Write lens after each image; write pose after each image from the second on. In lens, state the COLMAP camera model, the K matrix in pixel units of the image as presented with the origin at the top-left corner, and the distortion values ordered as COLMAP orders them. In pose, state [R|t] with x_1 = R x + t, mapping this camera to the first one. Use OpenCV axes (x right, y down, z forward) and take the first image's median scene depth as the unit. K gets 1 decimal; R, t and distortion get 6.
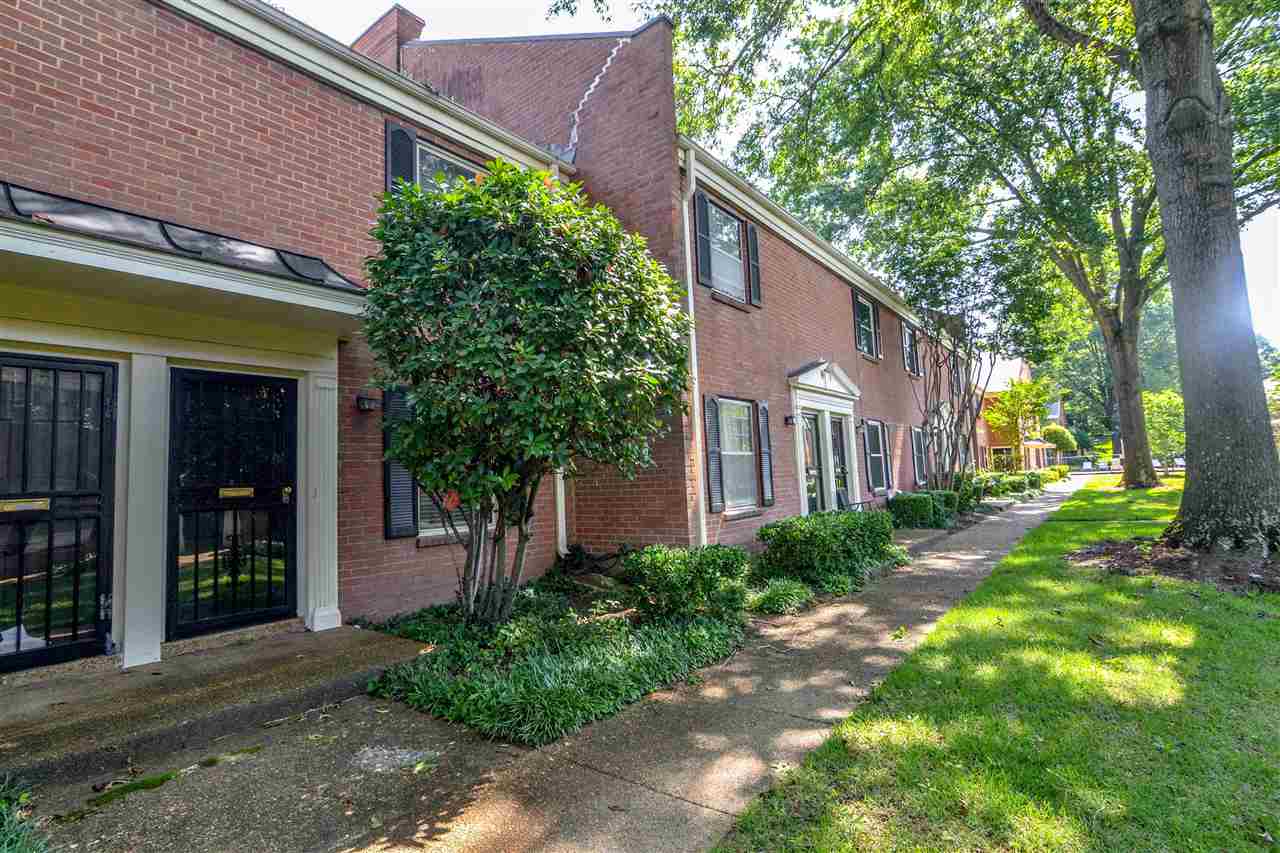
lens RADIAL K [[627.6, 0, 630.3], [0, 627.6, 420.1], [0, 0, 1]] dist [-0.033994, 0.010072]
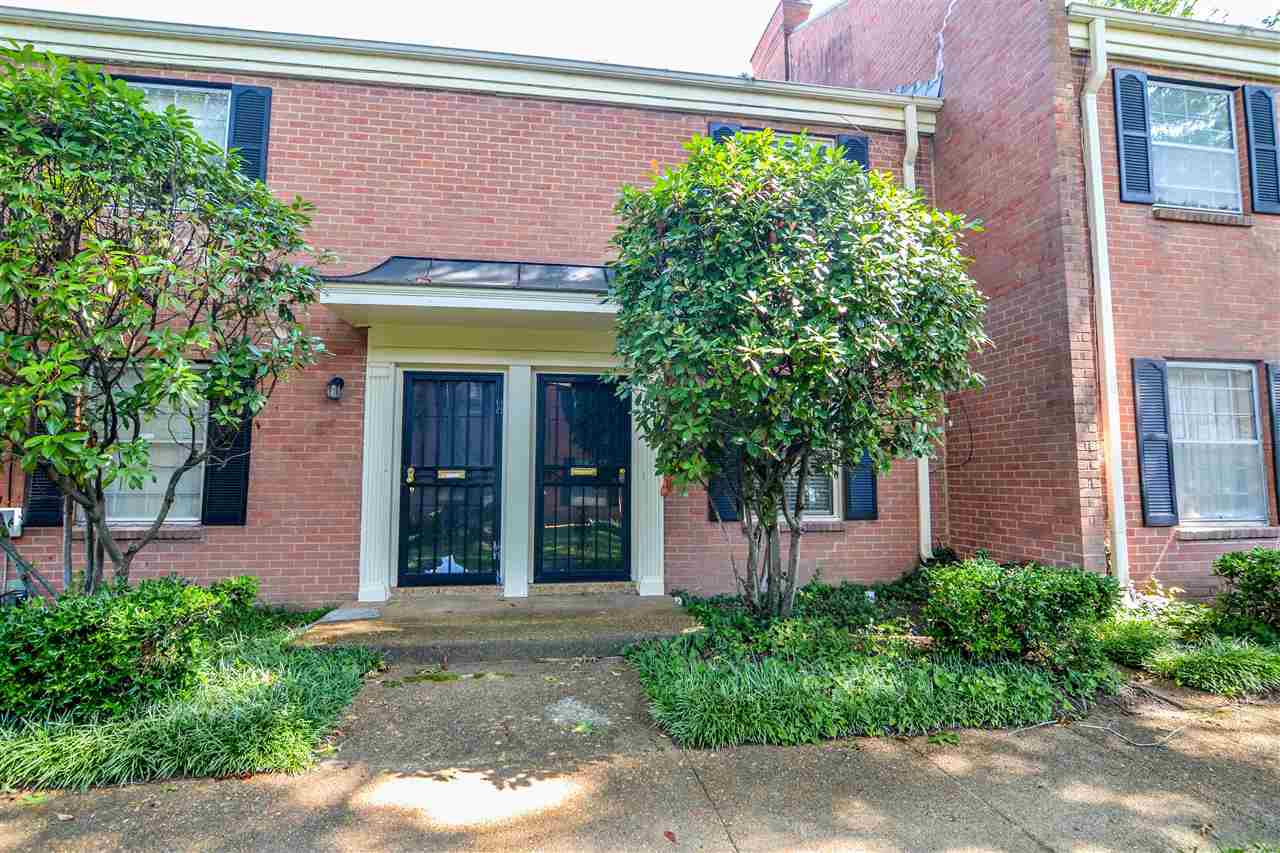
lens RADIAL K [[627.6, 0, 630.3], [0, 627.6, 420.1], [0, 0, 1]] dist [-0.033994, 0.010072]
pose [[0.725011, -0.017134, -0.688524, 0.209711], [0.032553, 0.999426, 0.009407, 0.004293], [0.687967, -0.029234, 0.725153, 0.120274]]
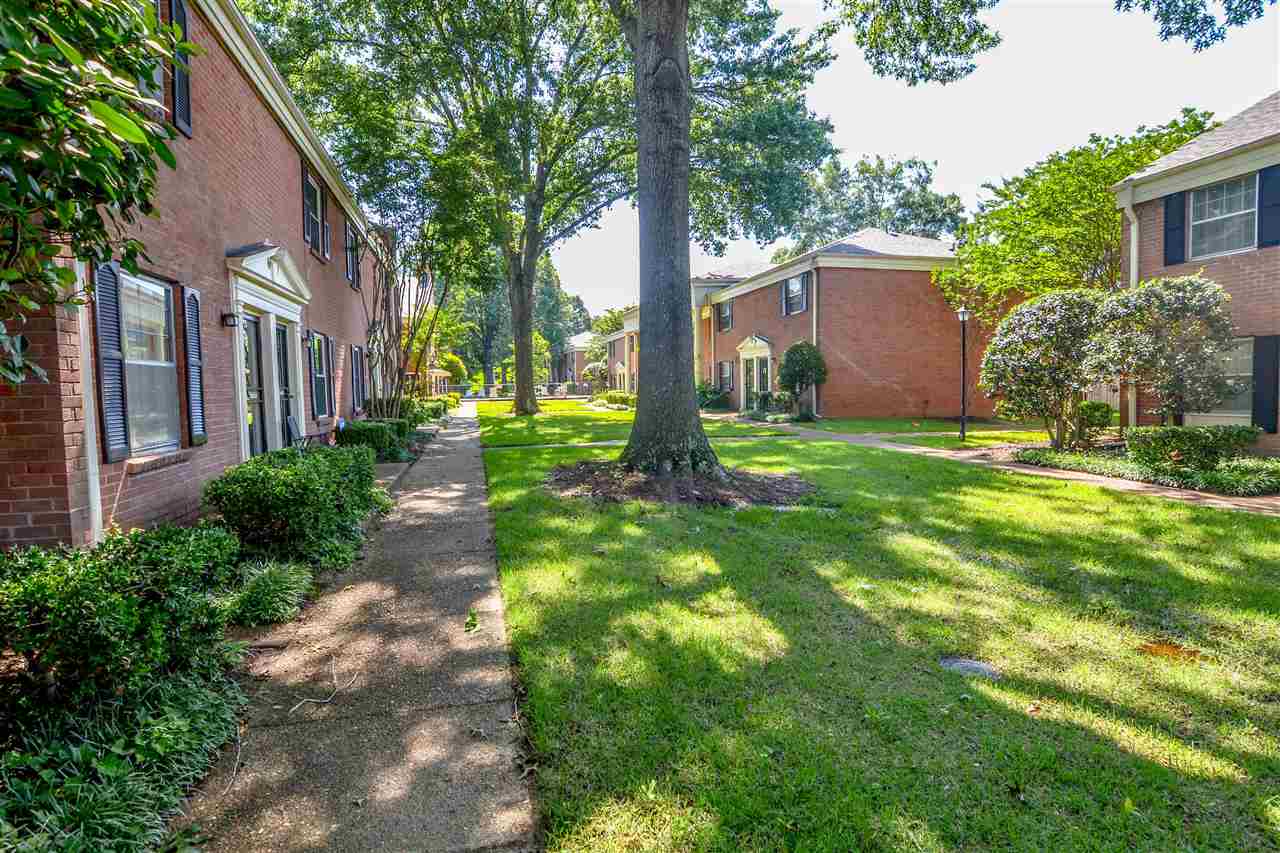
lens RADIAL K [[652.2, 0, 625.8], [0, 652.2, 425.4], [0, 0, 1]] dist [-0.036832, 0.011480]
pose [[0.630420, -0.016276, 0.776083, -0.029750], [-0.083700, 0.992526, 0.088806, 0.022960], [-0.771728, -0.120943, 0.624346, 0.295860]]
